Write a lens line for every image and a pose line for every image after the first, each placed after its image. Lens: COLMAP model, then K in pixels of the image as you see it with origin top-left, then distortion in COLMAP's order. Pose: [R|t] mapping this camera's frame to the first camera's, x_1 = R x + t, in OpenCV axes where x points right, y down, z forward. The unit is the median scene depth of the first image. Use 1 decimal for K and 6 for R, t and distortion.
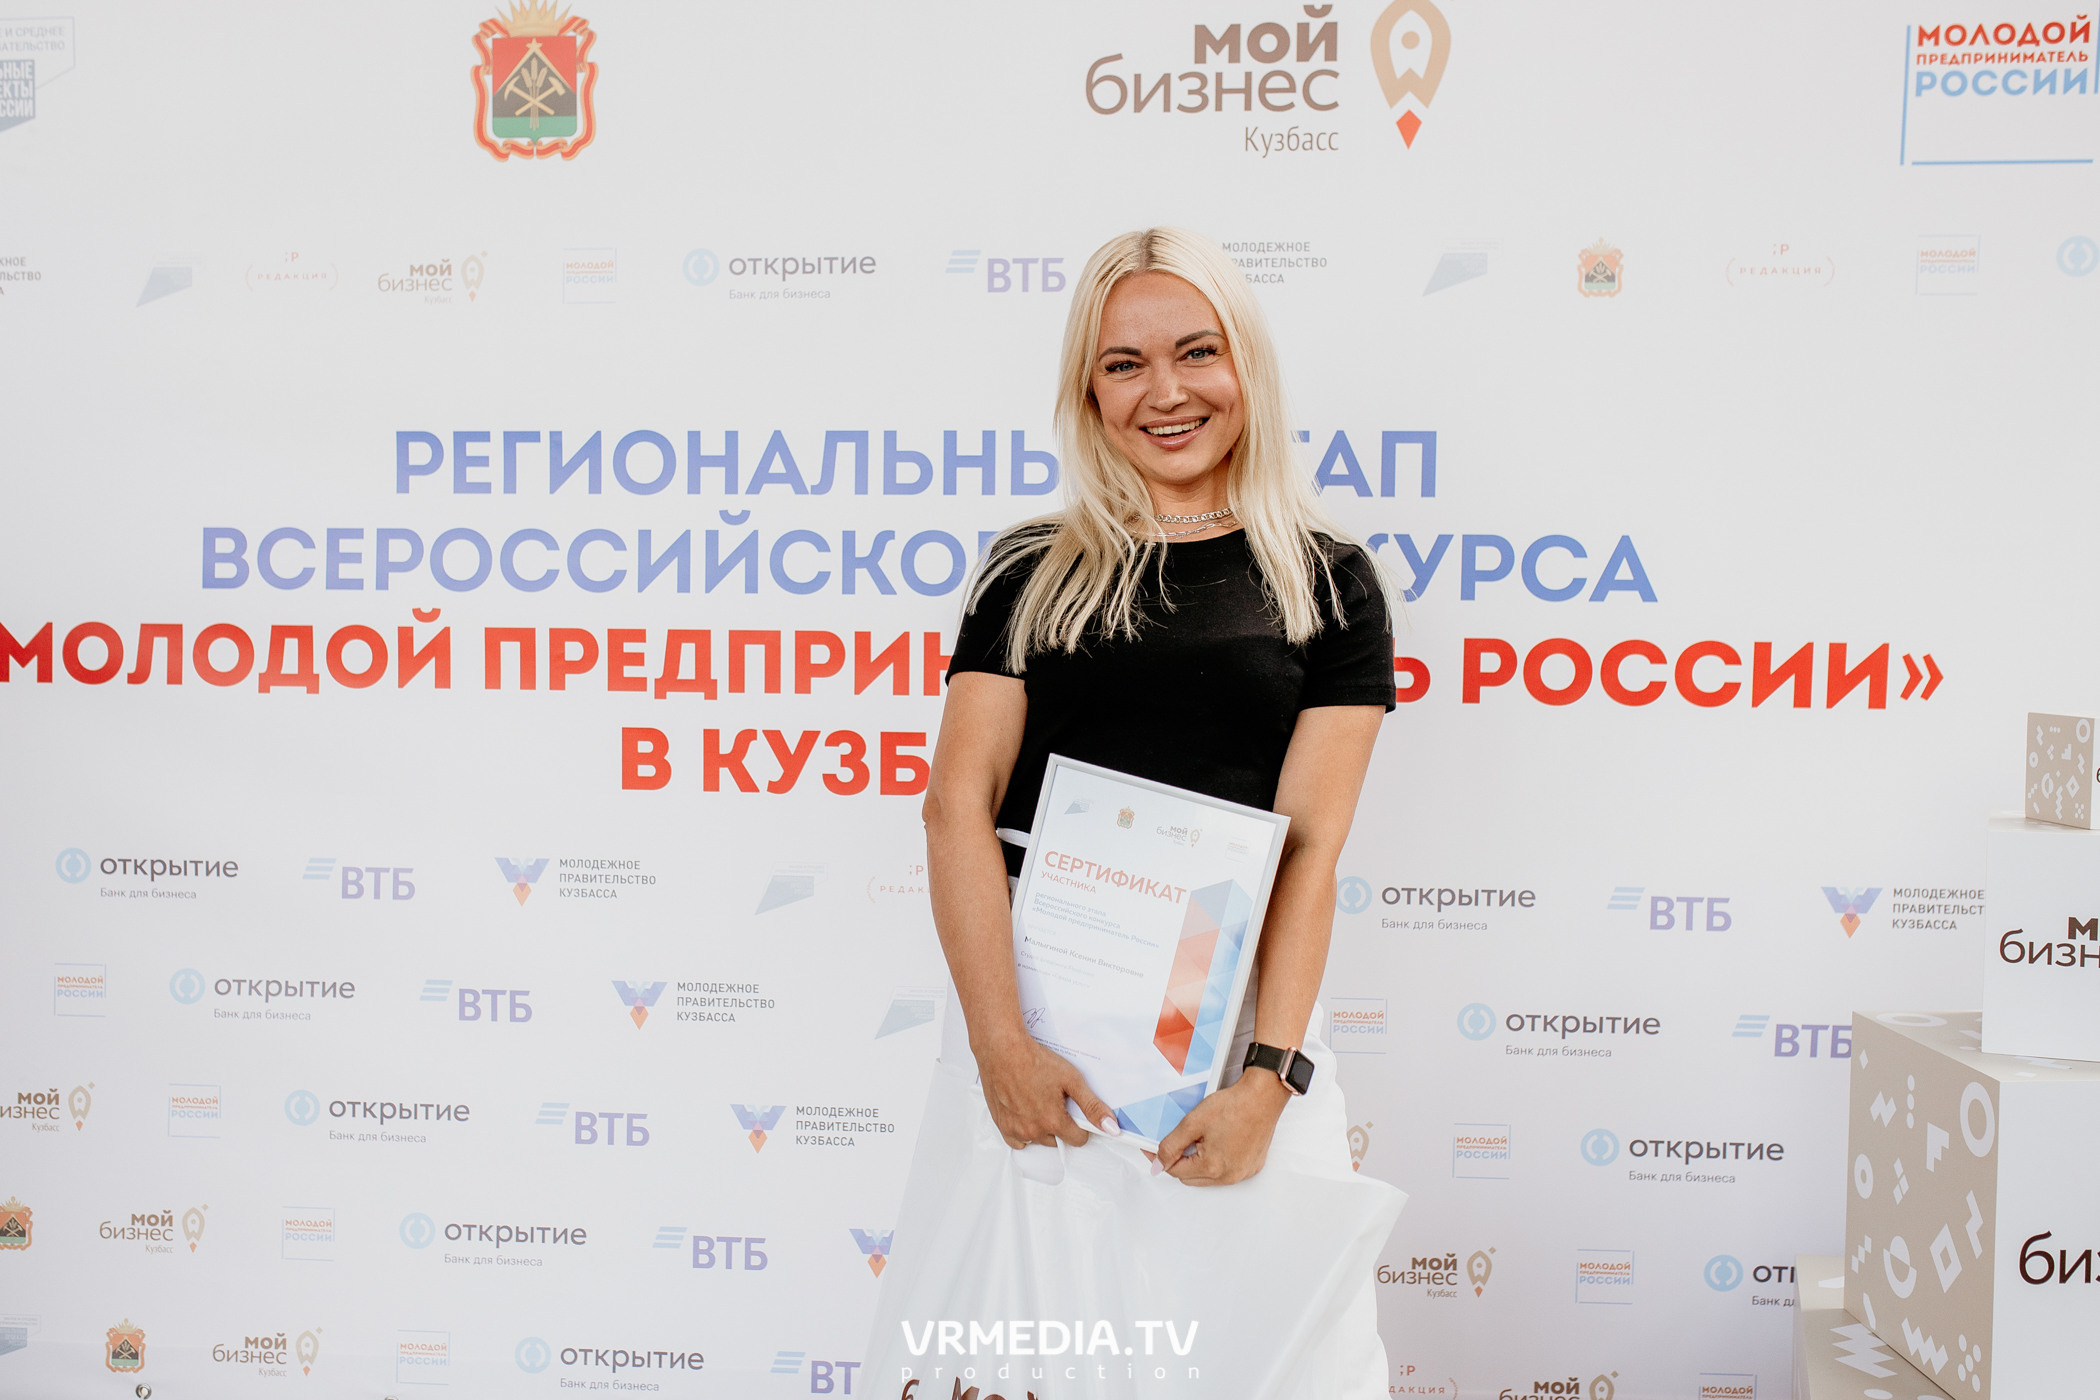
lens RADIAL K [[2328.8, 0, 1000.1], [0, 2328.8, 721.5], [0, 0, 1]] dist [-0.025651, 0.000000]
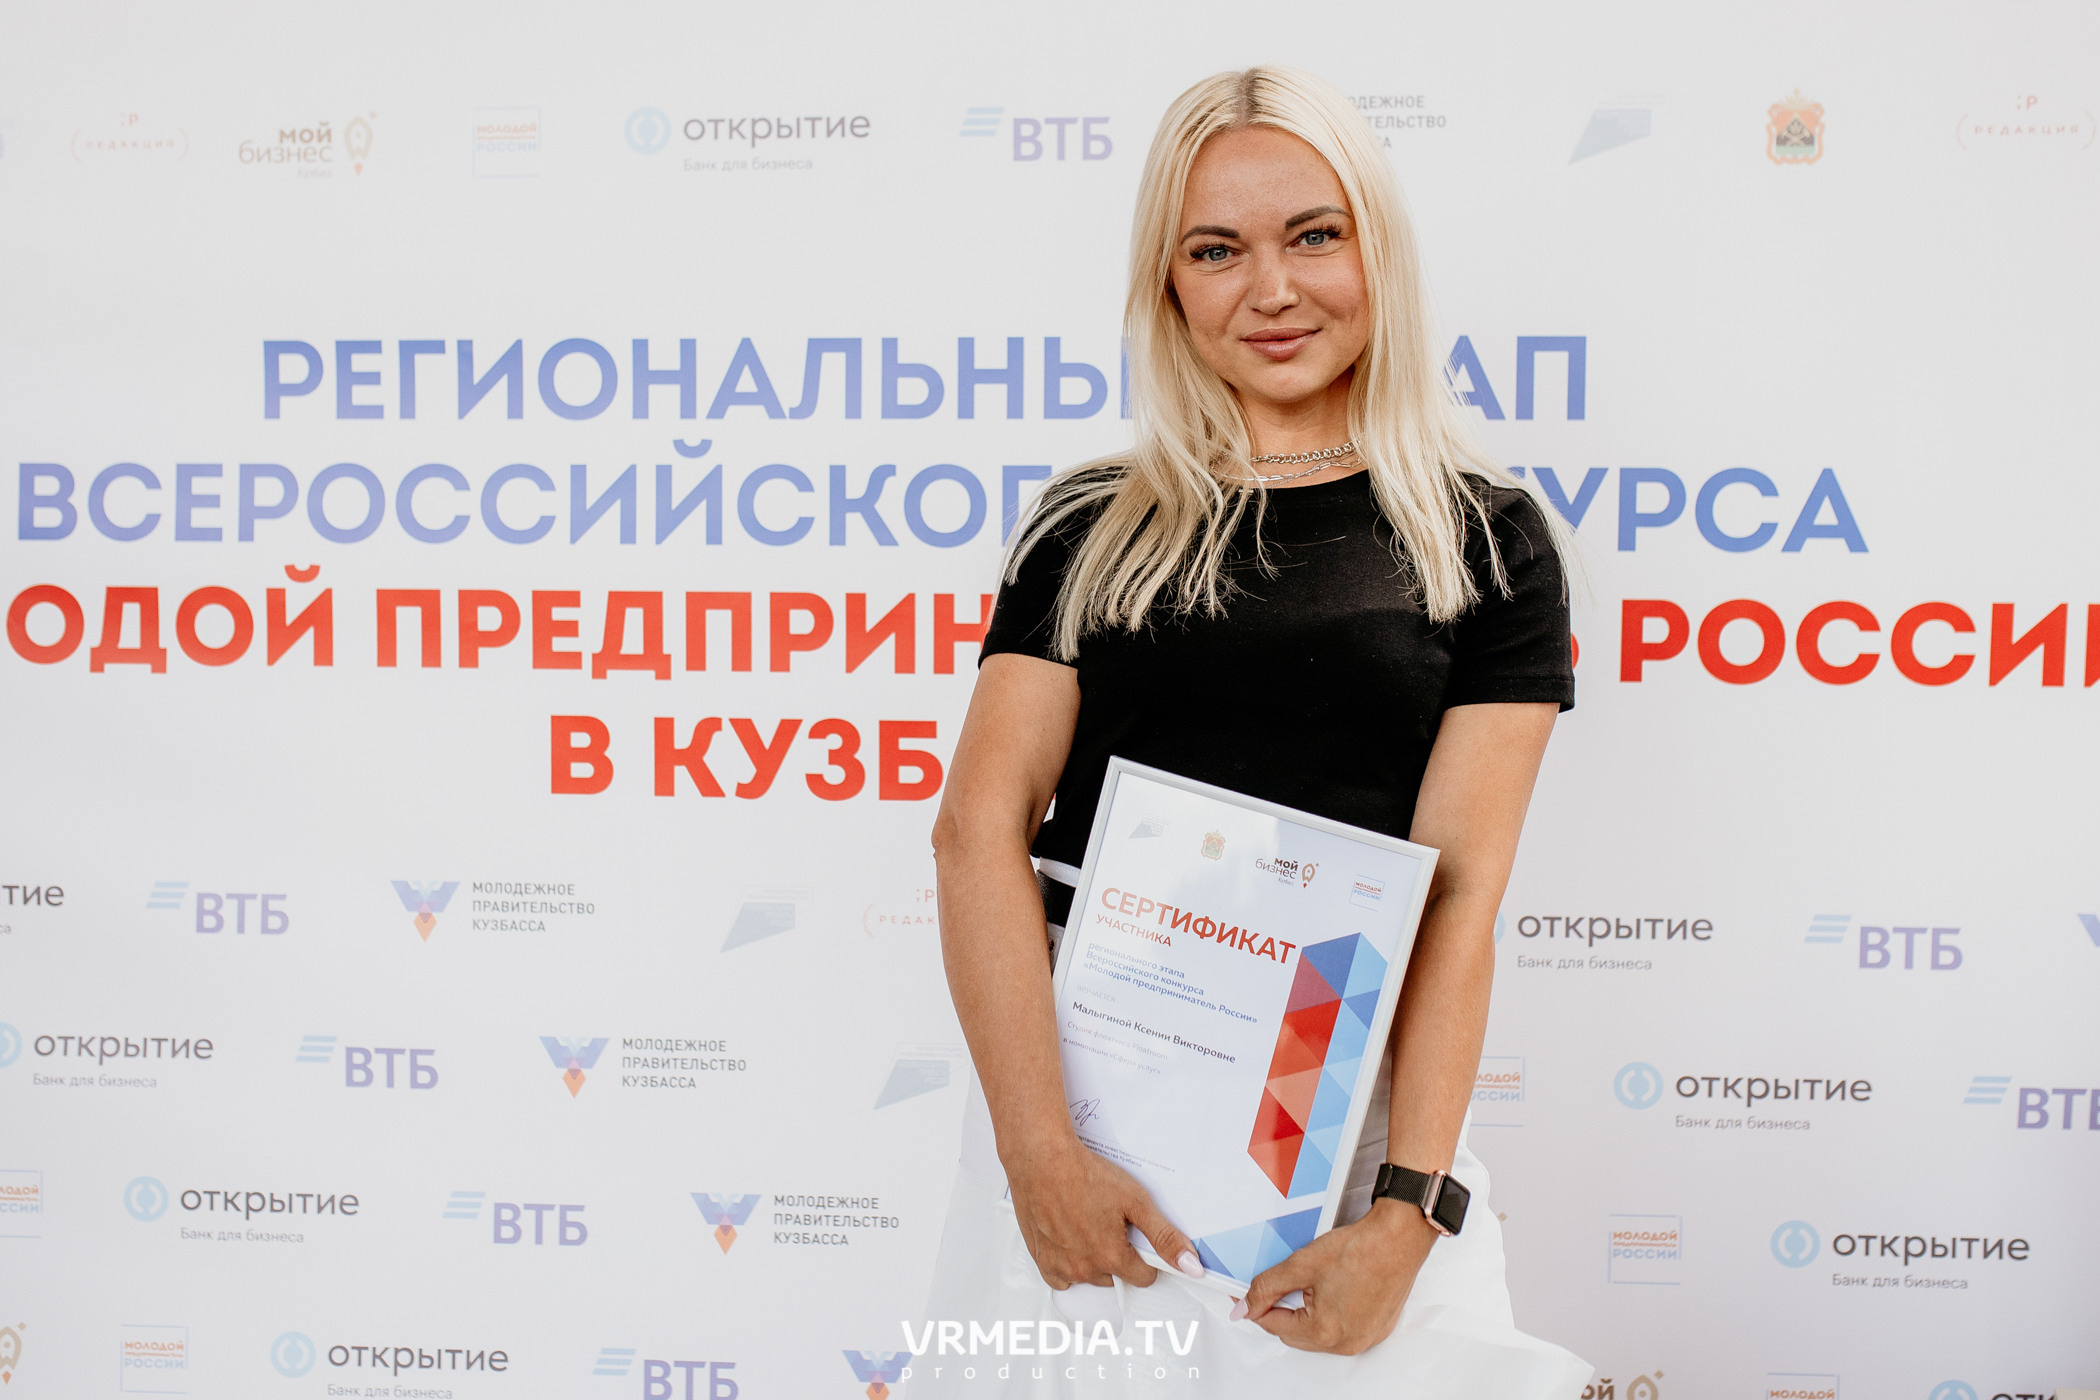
lens RADIAL K [[2328.8, 0, 1054.6], [0, 2328.8, 621.0], [0, 0, 1]] dist [-0.025651, 0.000000]
pose [[0.999756, -0.004430, 0.021662, -0.009025], [0.004703, 0.999910, -0.012578, -0.019036], [-0.021604, 0.012677, 0.999686, 0.213419]]
